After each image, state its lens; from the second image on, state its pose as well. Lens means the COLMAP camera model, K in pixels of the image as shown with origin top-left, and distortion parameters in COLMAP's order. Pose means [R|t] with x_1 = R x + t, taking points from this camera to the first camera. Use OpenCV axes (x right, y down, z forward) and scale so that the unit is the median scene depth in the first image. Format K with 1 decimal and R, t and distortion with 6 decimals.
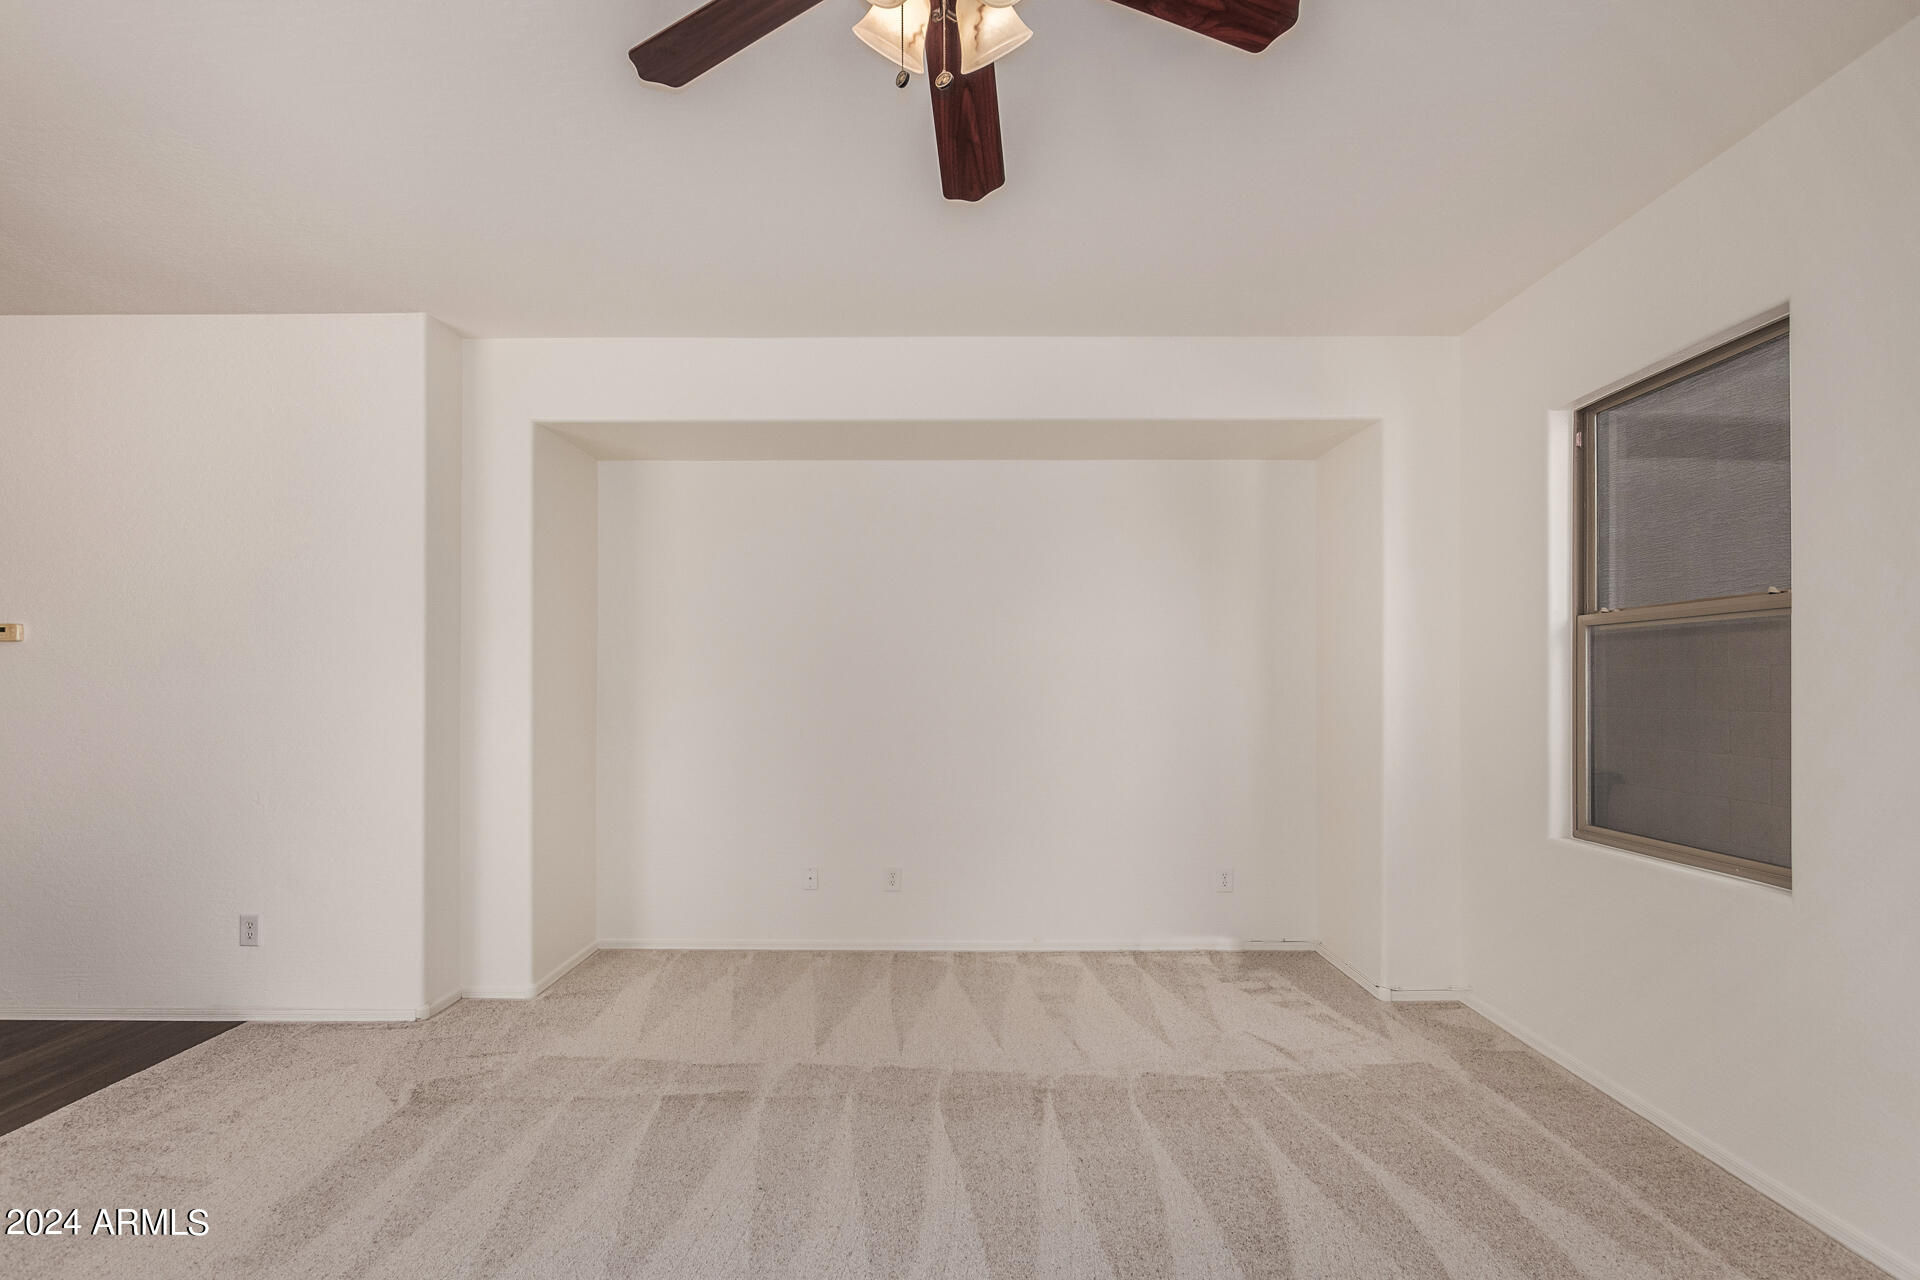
lens RADIAL K [[889.5, 0, 957.0], [0, 889.5, 686.2], [0, 0, 1]] dist [0.011105, -0.001764]
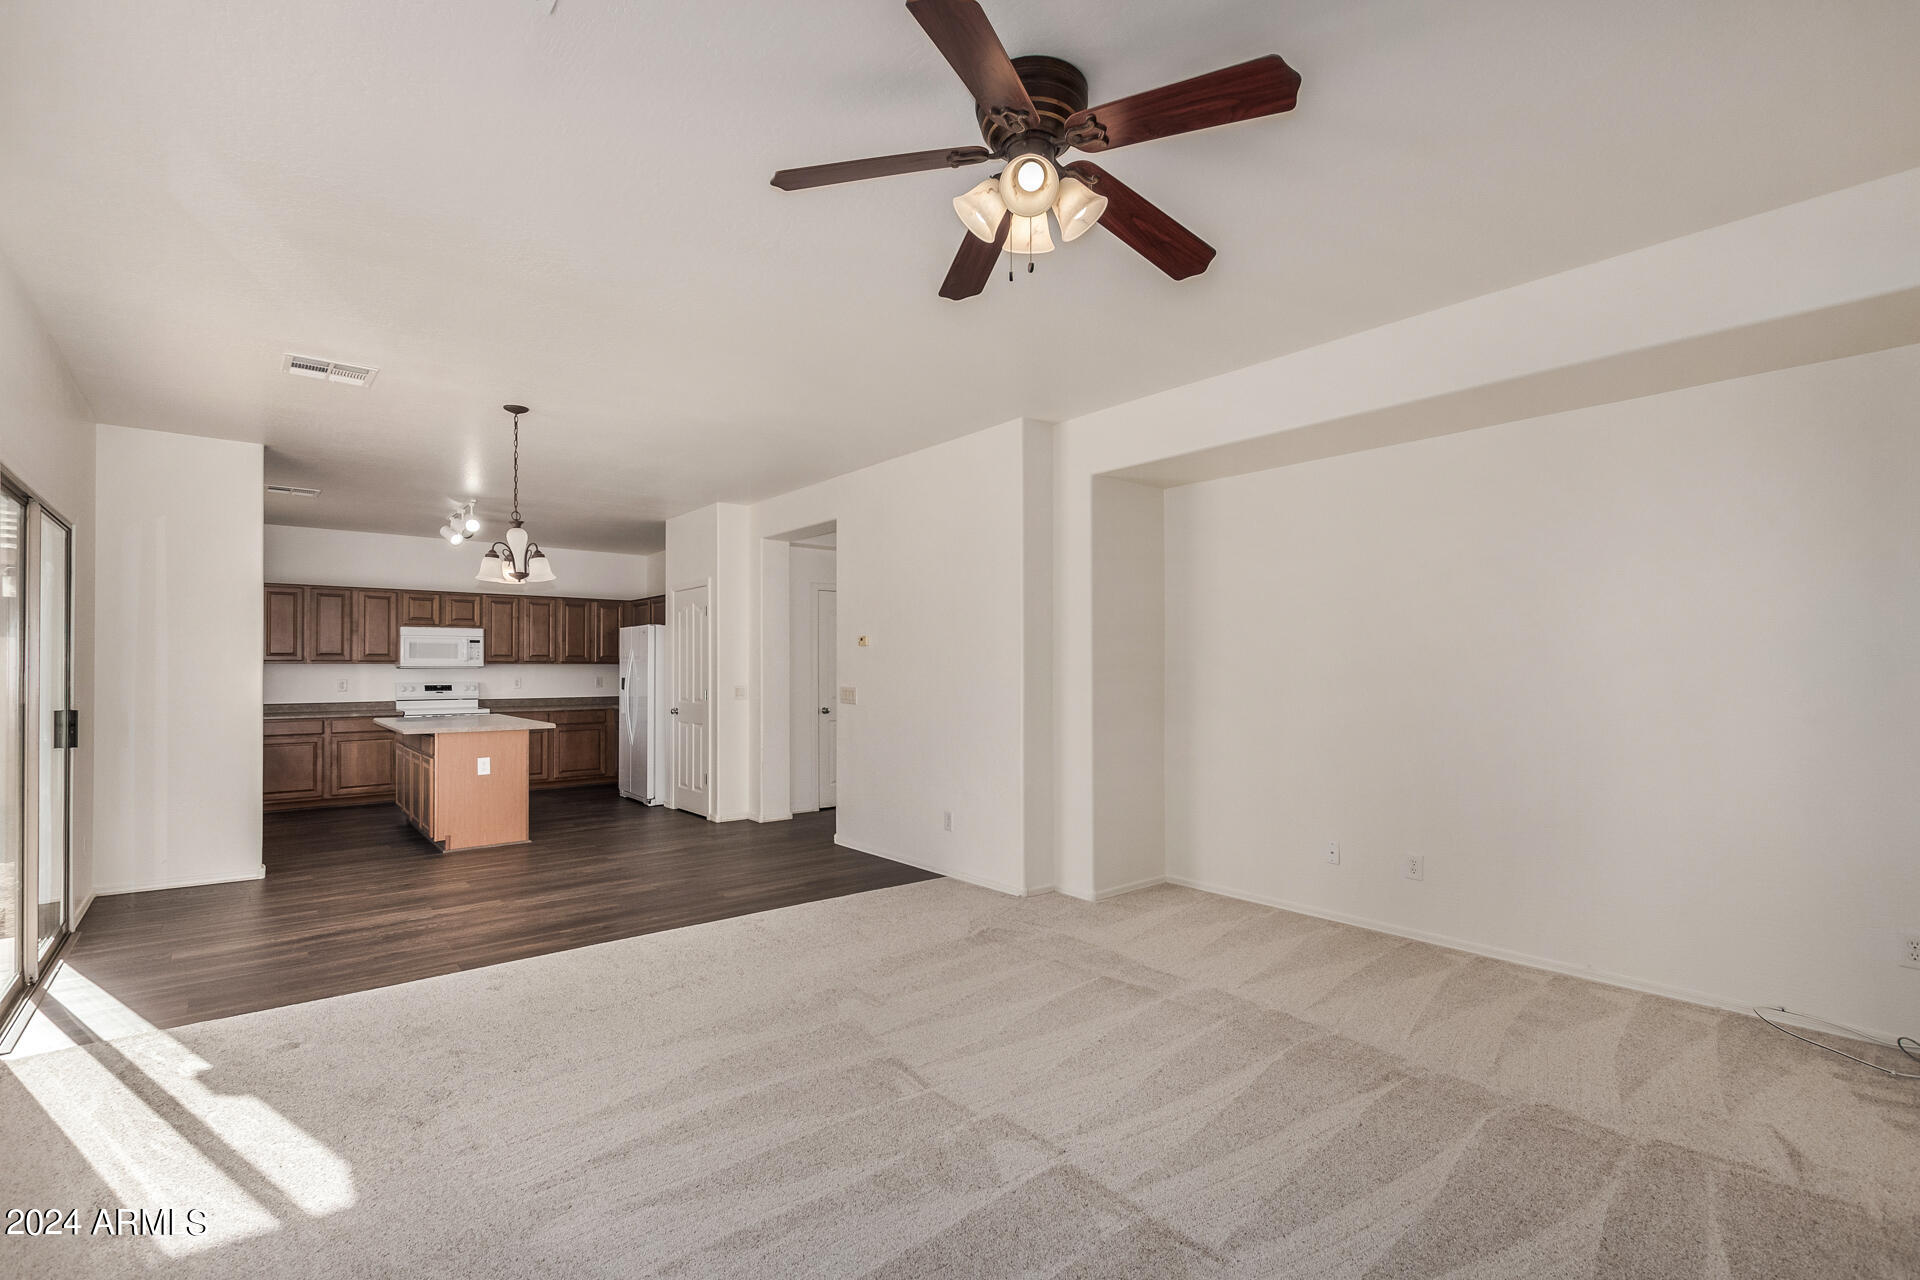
lens RADIAL K [[889.5, 0, 960.1], [0, 889.5, 660.4], [0, 0, 1]] dist [0.011105, -0.001764]
pose [[0.641460, -0.008594, -0.767109, 0.441793], [-0.001256, 0.999924, -0.012253, 0.002079], [0.767156, 0.008823, 0.641400, -0.020846]]
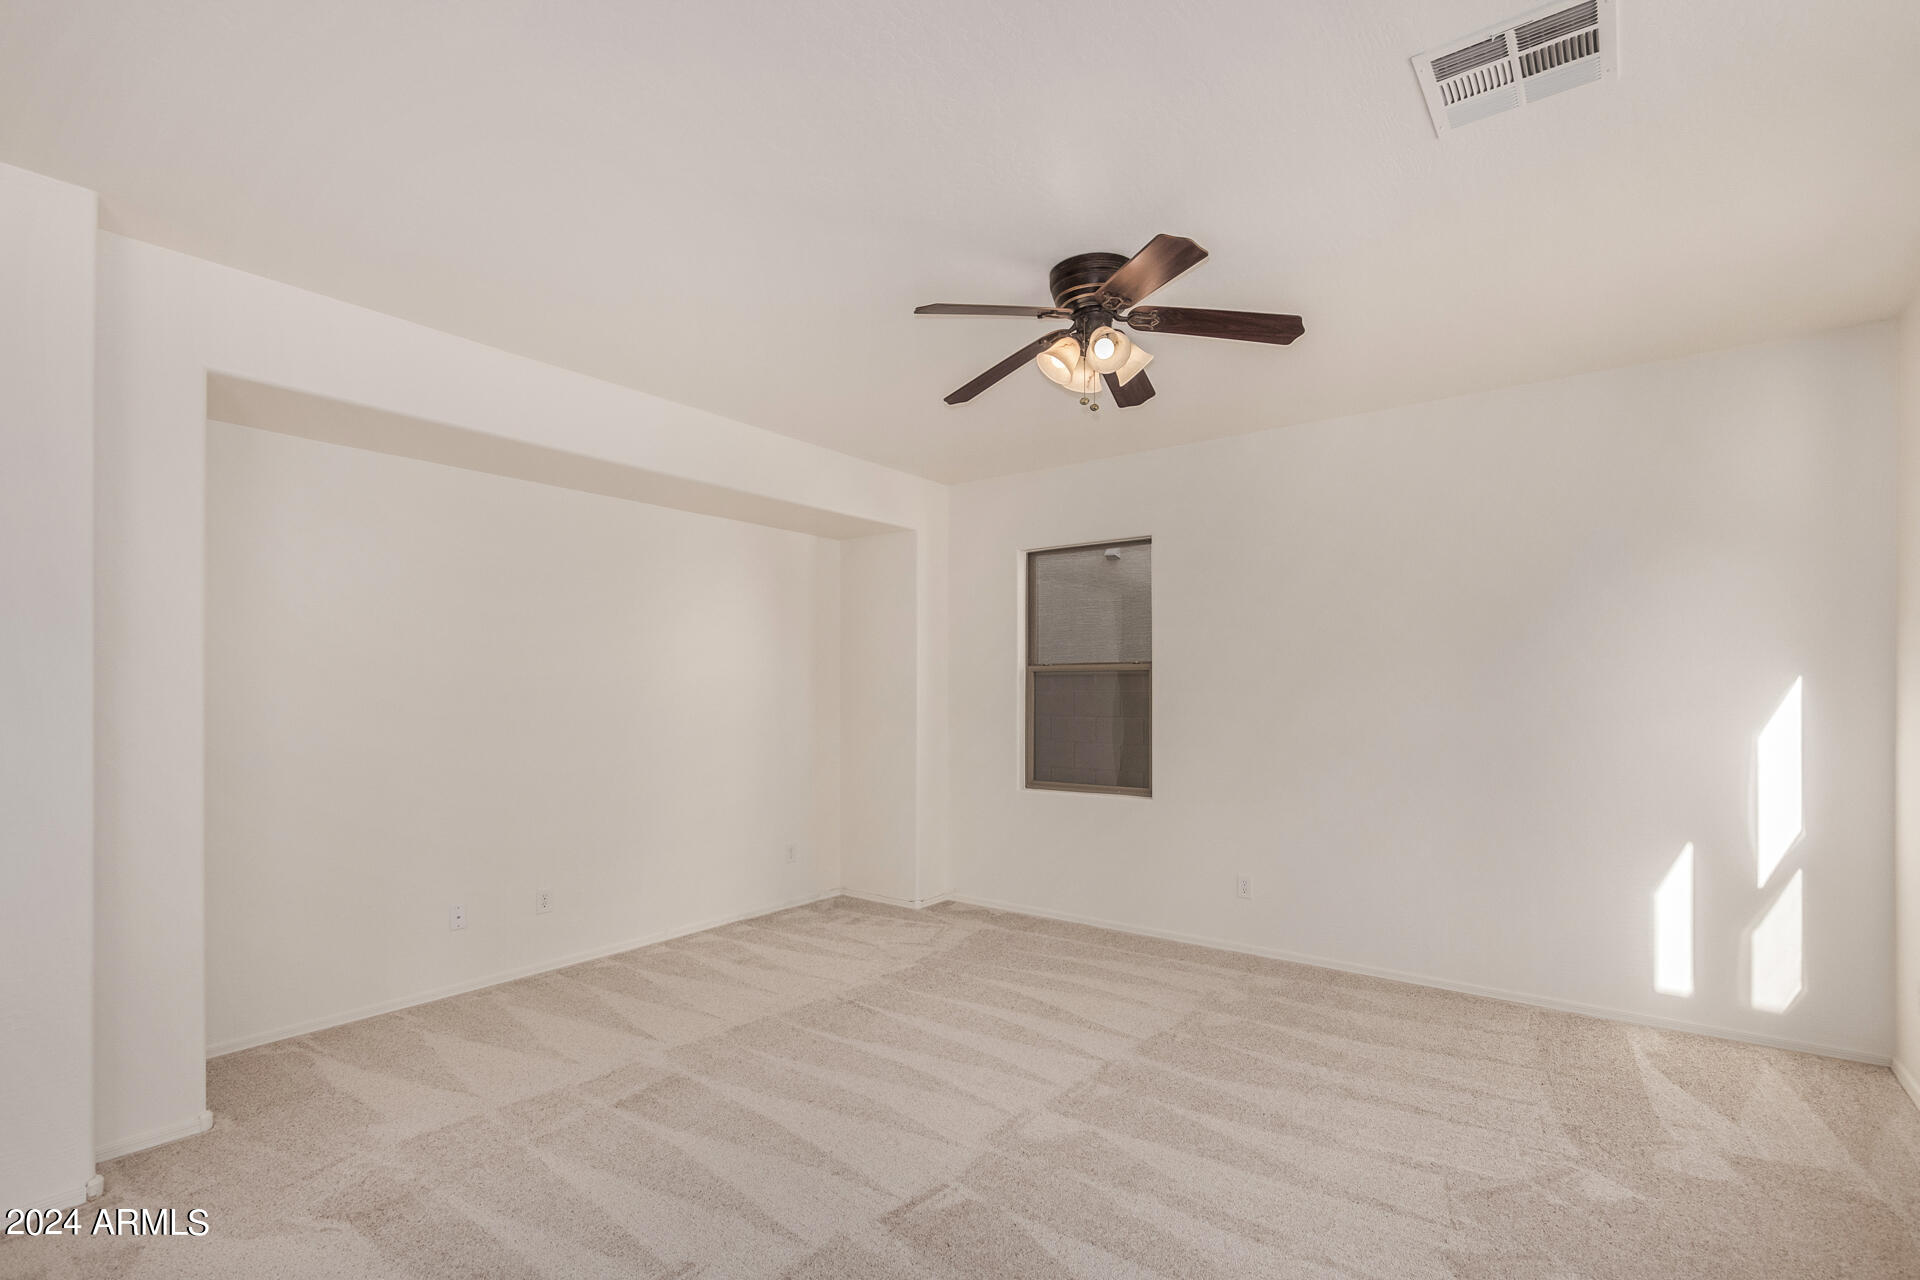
lens RADIAL K [[889.5, 0, 962.7], [0, 889.5, 687.8], [0, 0, 1]] dist [0.011105, -0.001764]
pose [[0.589290, 0.003726, 0.807913, -0.739156], [-0.001627, 0.999993, -0.003425, -0.024601], [-0.807920, 0.000704, 0.589292, 0.034252]]
